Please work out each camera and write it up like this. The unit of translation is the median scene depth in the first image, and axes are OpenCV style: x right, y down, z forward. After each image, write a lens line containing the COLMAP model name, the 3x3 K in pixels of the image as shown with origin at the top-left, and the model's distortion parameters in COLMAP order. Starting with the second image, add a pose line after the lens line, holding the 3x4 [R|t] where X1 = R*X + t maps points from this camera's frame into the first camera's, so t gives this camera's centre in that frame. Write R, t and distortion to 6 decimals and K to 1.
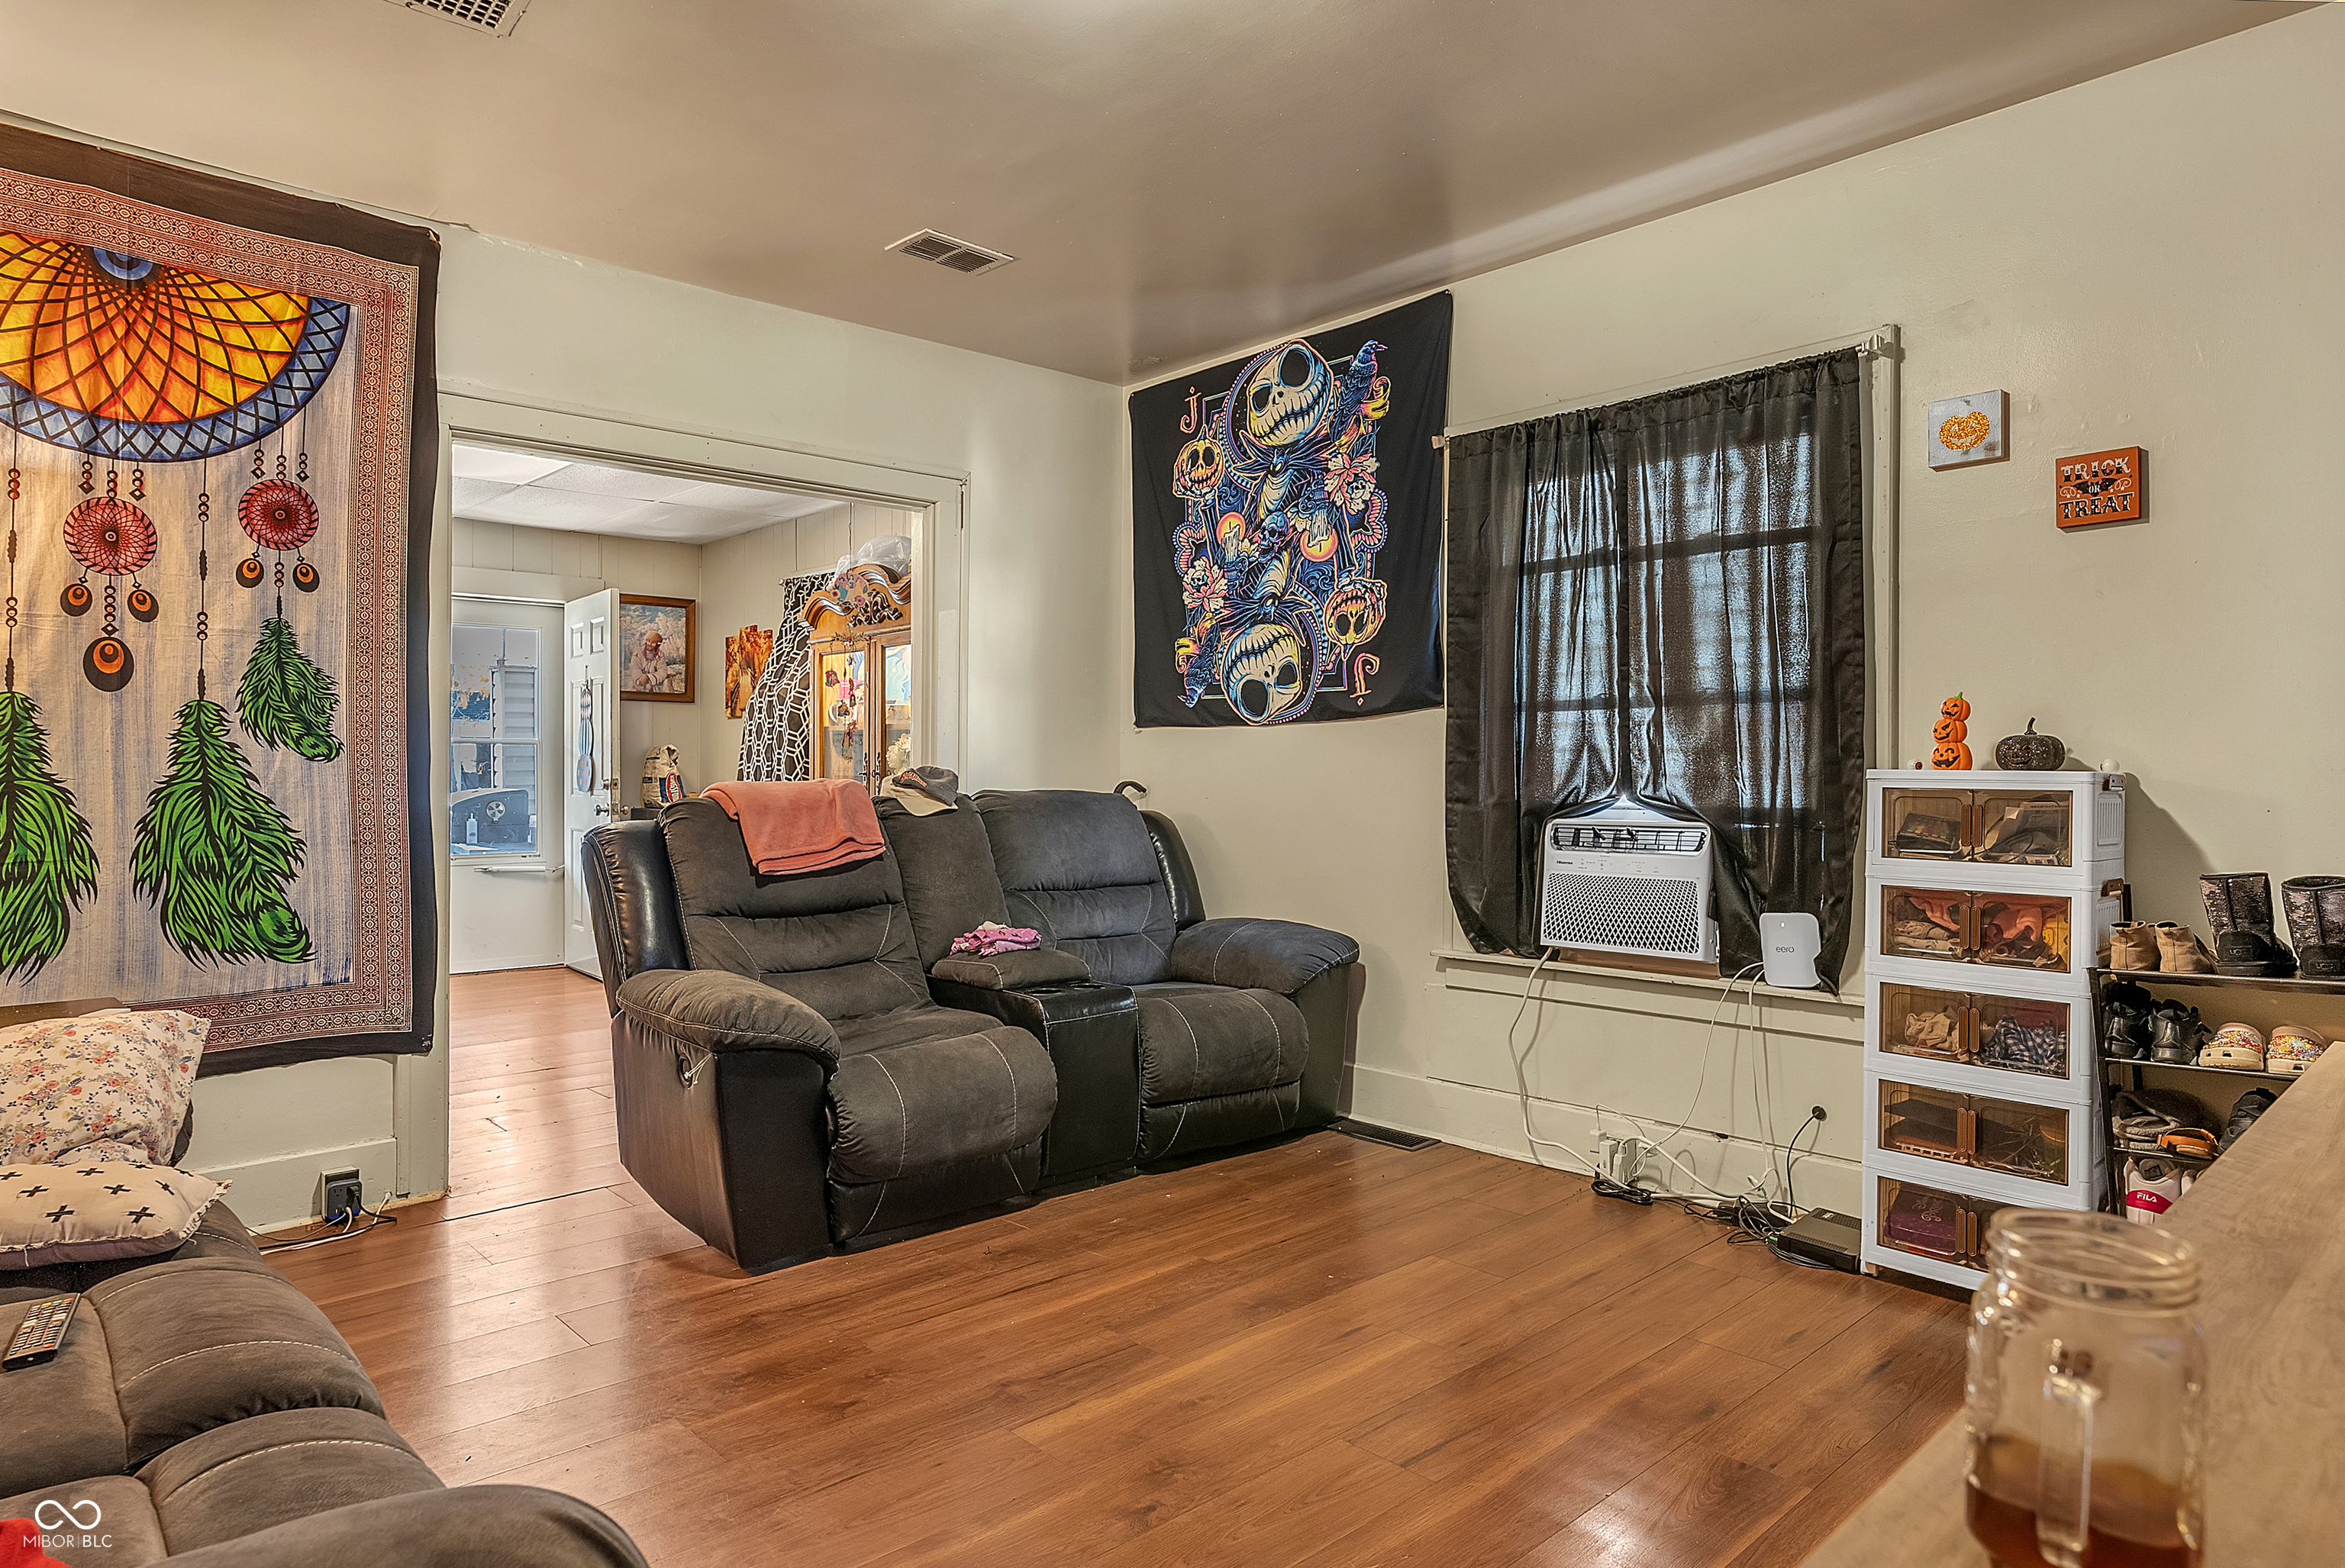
lens RADIAL K [[1363.9, 0, 1167.8], [0, 1363.9, 776.7], [0, 0, 1]] dist [-0.003111, 0.003196]
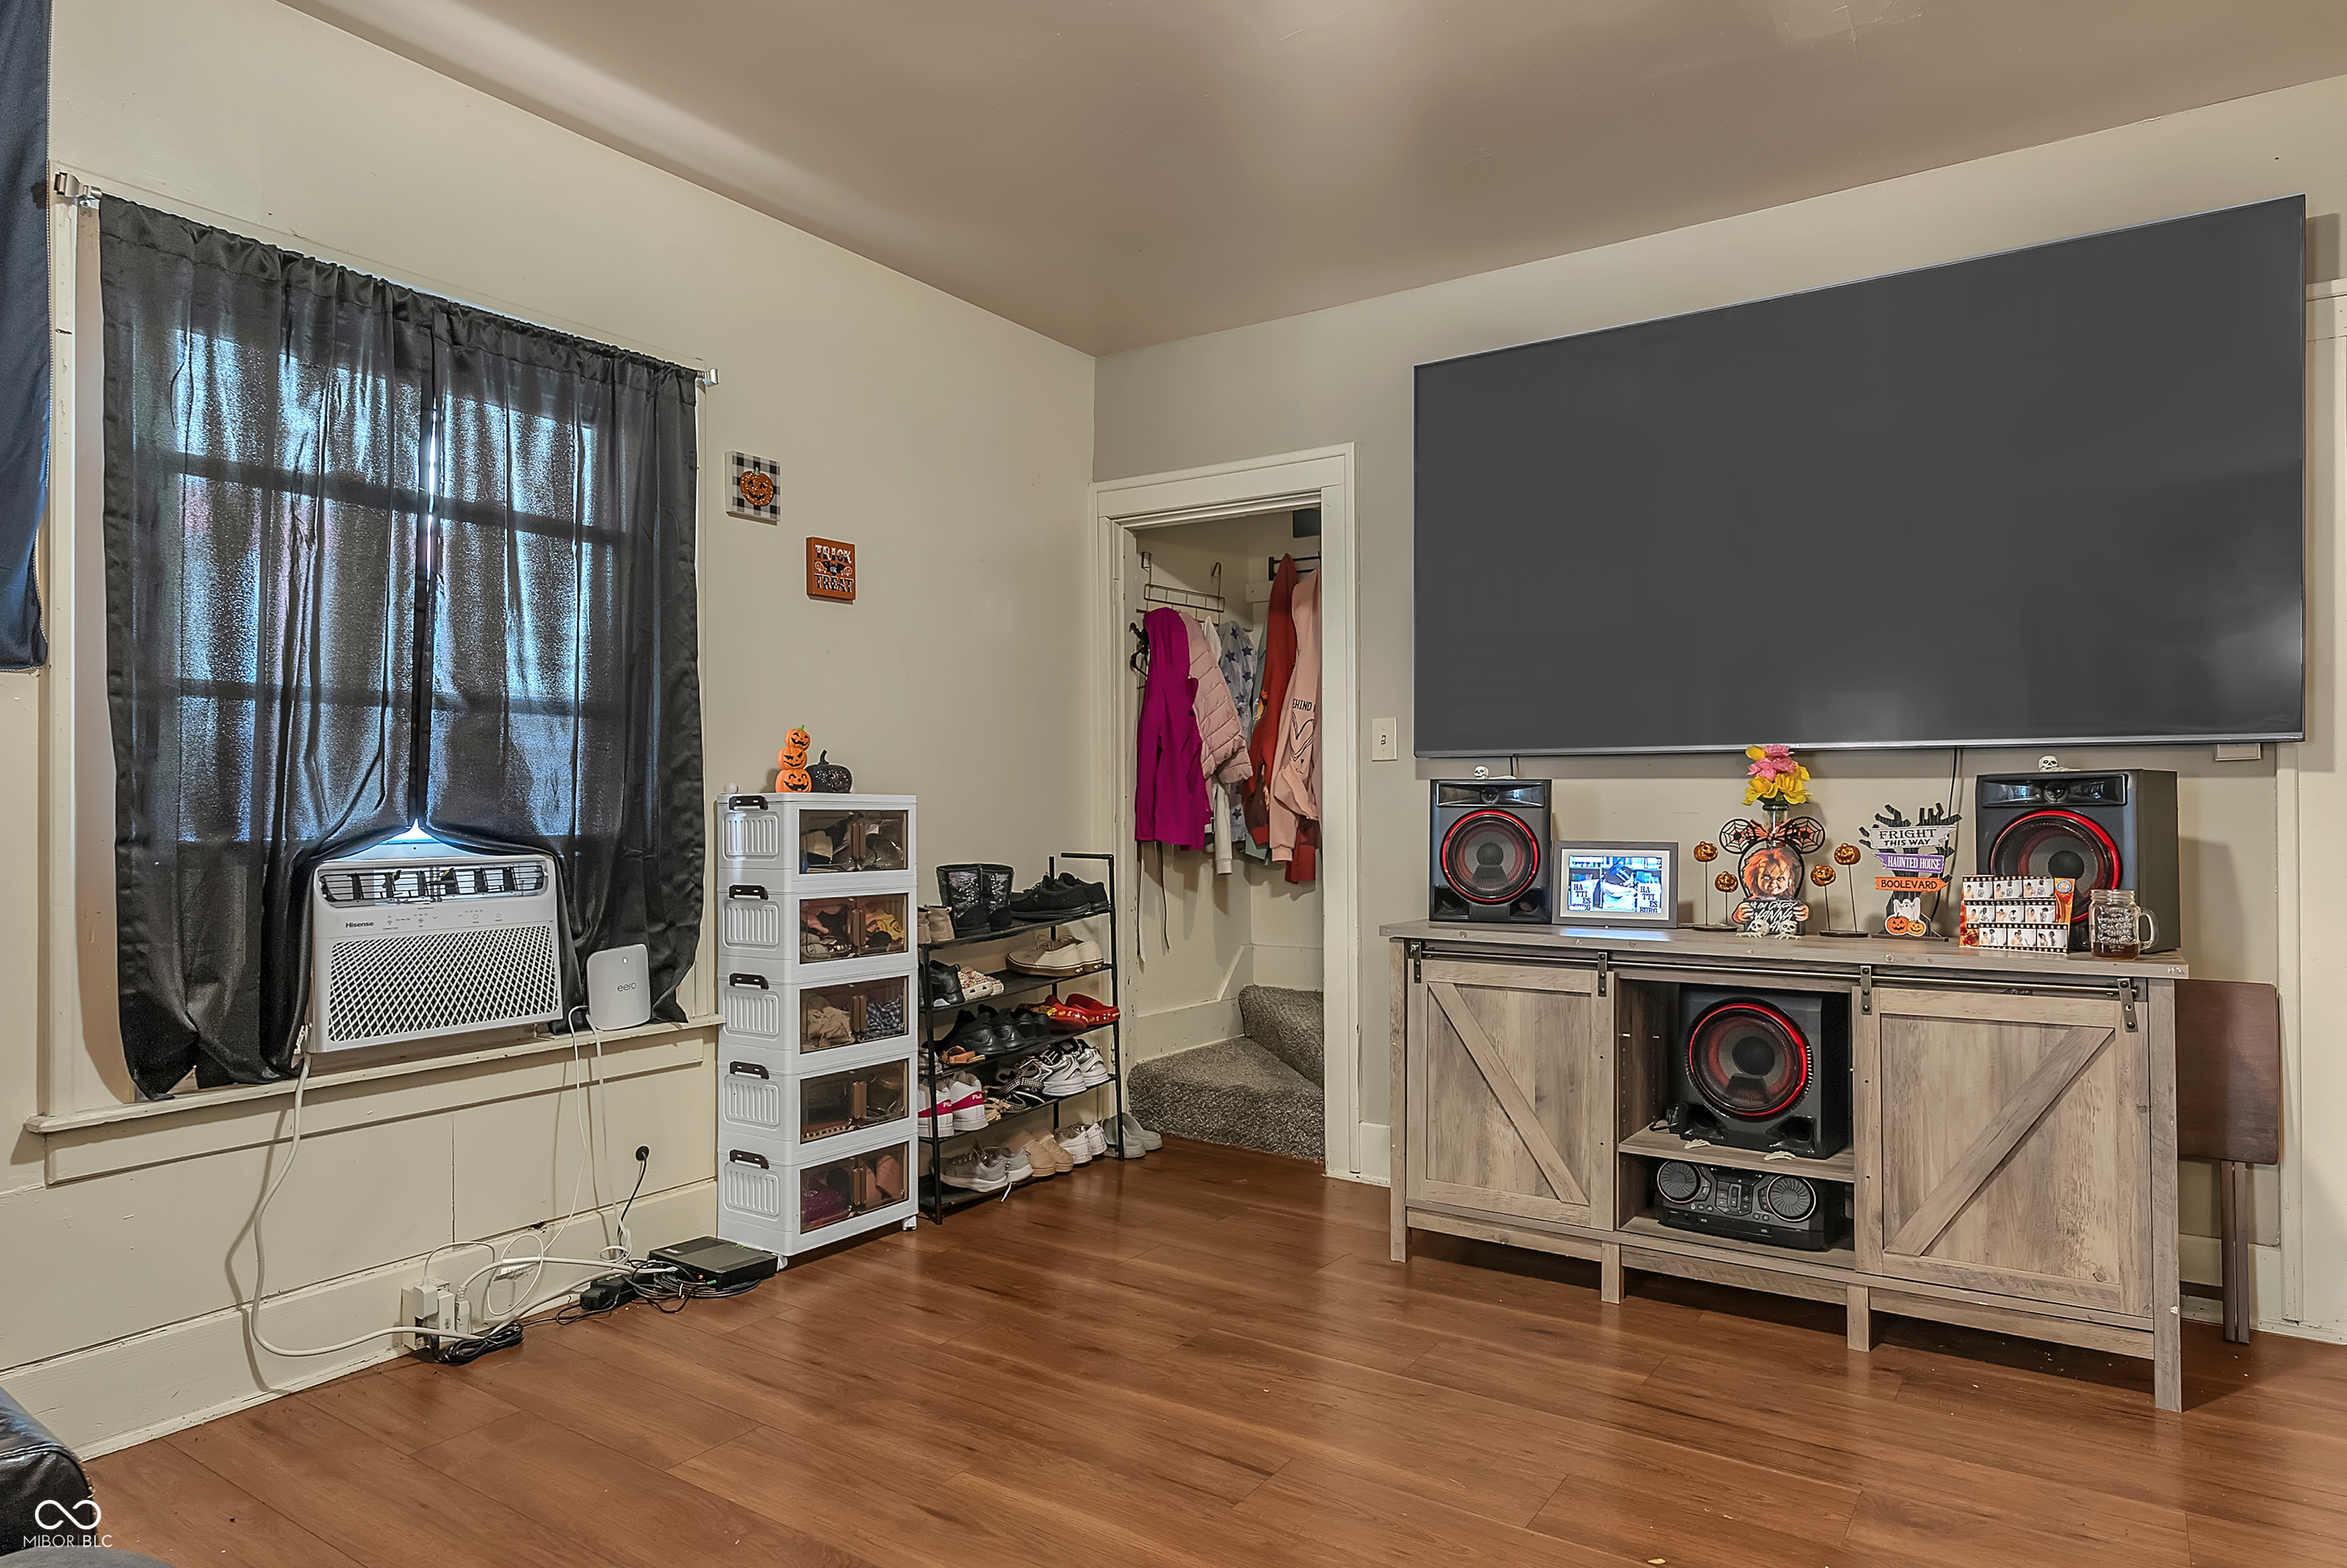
lens RADIAL K [[1364.8, 0, 1169.5], [0, 1364.8, 794.6], [0, 0, 1]] dist [-0.003111, 0.003196]
pose [[-0.223215, 0.003621, 0.974762, -0.524217], [-0.000866, 0.999992, -0.003913, -0.000027], [-0.974769, -0.001717, -0.223211, 0.841131]]
